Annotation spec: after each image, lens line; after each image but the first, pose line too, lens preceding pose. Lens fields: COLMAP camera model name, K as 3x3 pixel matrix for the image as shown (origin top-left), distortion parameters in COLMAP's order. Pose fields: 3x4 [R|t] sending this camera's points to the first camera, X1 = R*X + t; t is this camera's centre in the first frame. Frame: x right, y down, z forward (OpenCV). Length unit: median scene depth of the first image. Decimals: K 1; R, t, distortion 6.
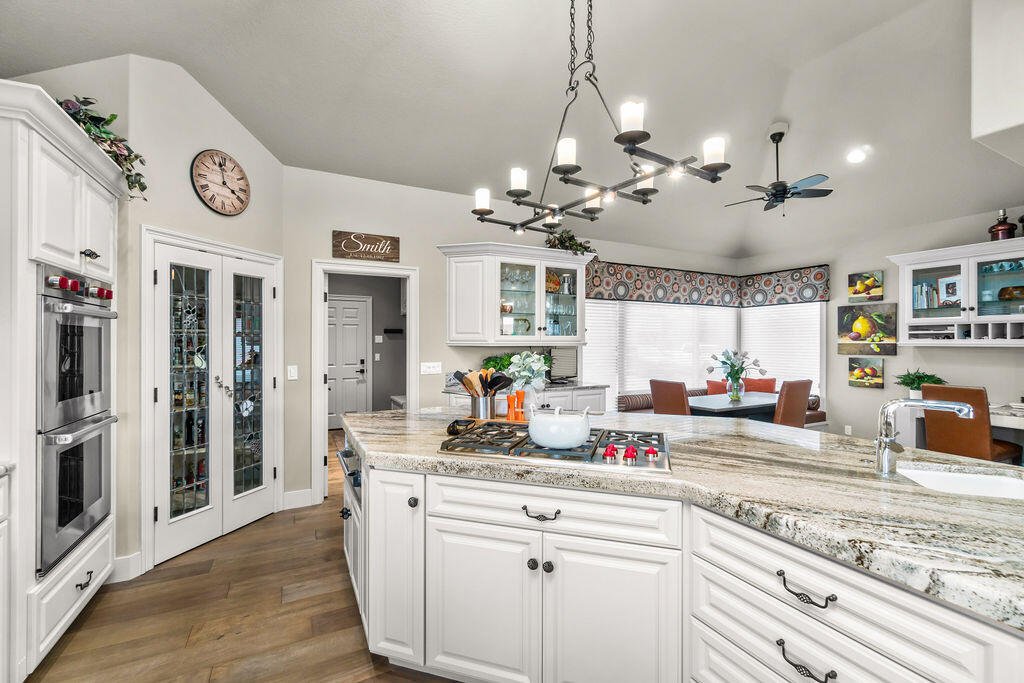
lens RADIAL K [[439.5, 0, 512.1], [0, 439.5, 340.5], [0, 0, 1]] dist [-0.007804, 0.001604]
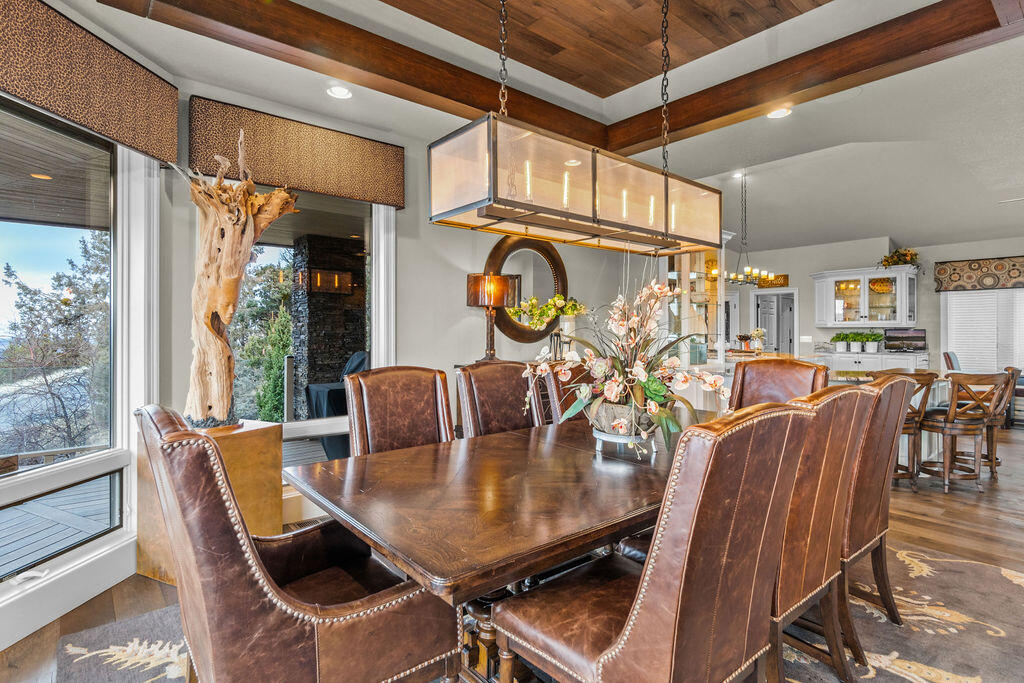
lens RADIAL K [[534.1, 0, 505.6], [0, 534.1, 336.4], [0, 0, 1]] dist [-0.017307, 0.008807]
pose [[0.237051, 0.007766, -0.971466, 2.123162], [0.005513, 0.999941, 0.009338, 0.026432], [0.971482, -0.007569, 0.236994, -0.997499]]
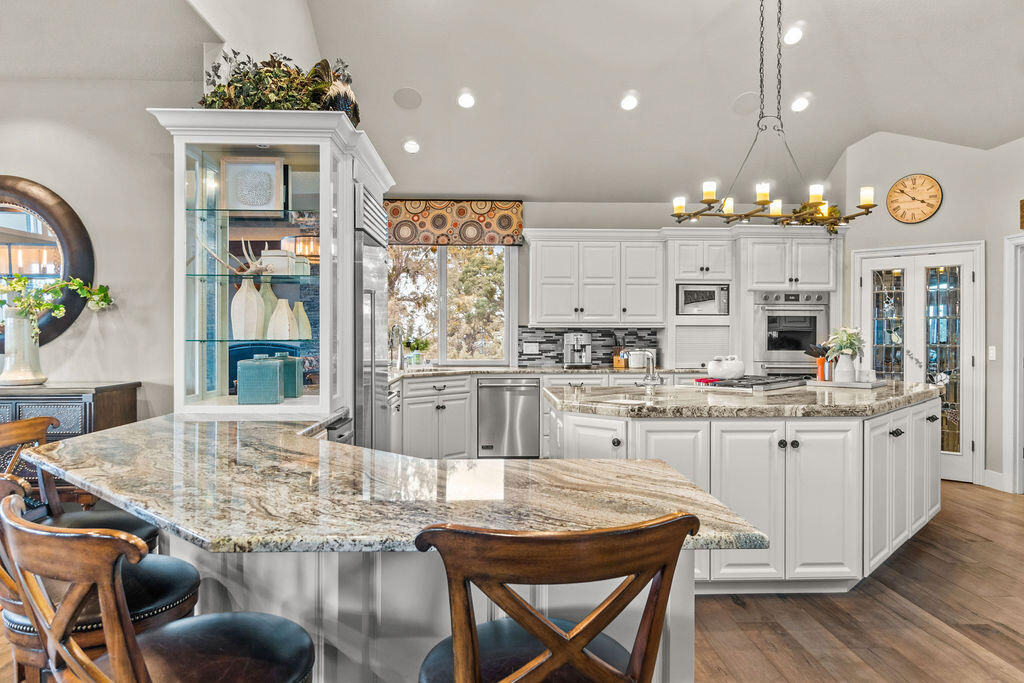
lens RADIAL K [[673.5, 0, 520.4], [0, 673.5, 335.3], [0, 0, 1]] dist [0.000891, -0.002982]
pose [[-0.414272, -0.000621, -0.910153, 1.417470], [0.001960, 0.999997, -0.001575, 0.034410], [0.910151, -0.002436, -0.414270, 0.684603]]
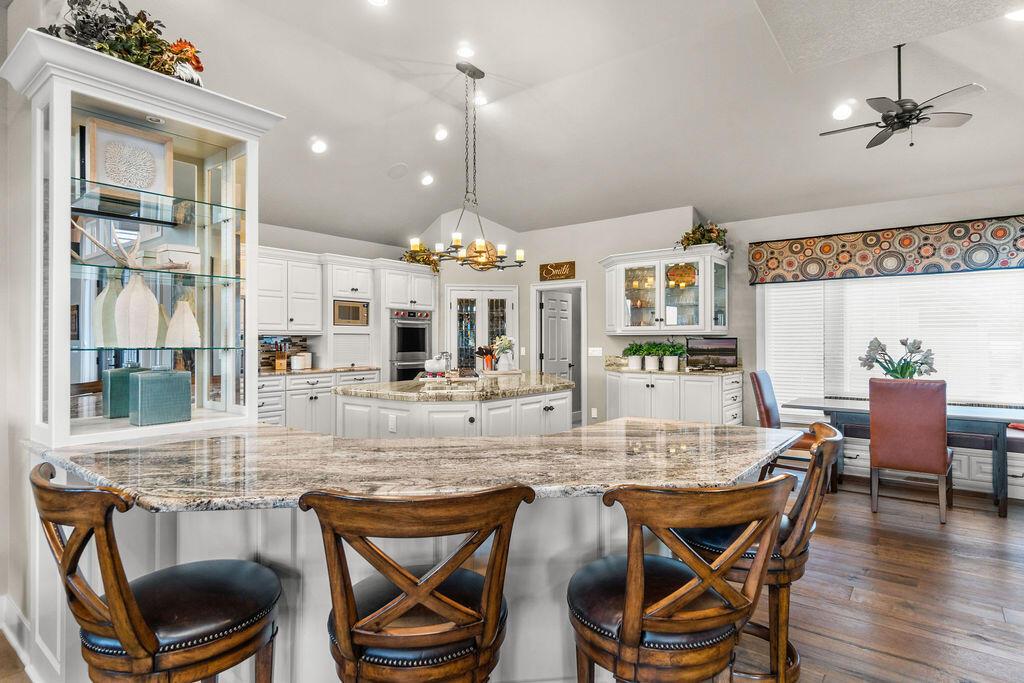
lens RADIAL K [[534.1, 0, 516.6], [0, 534.1, 345.7], [0, 0, 1]] dist [-0.017307, 0.008807]
pose [[0.424690, 0.007431, -0.905308, 1.464367], [0.005040, 0.999931, 0.010572, 0.030304], [0.905325, -0.009052, 0.424623, 0.084247]]
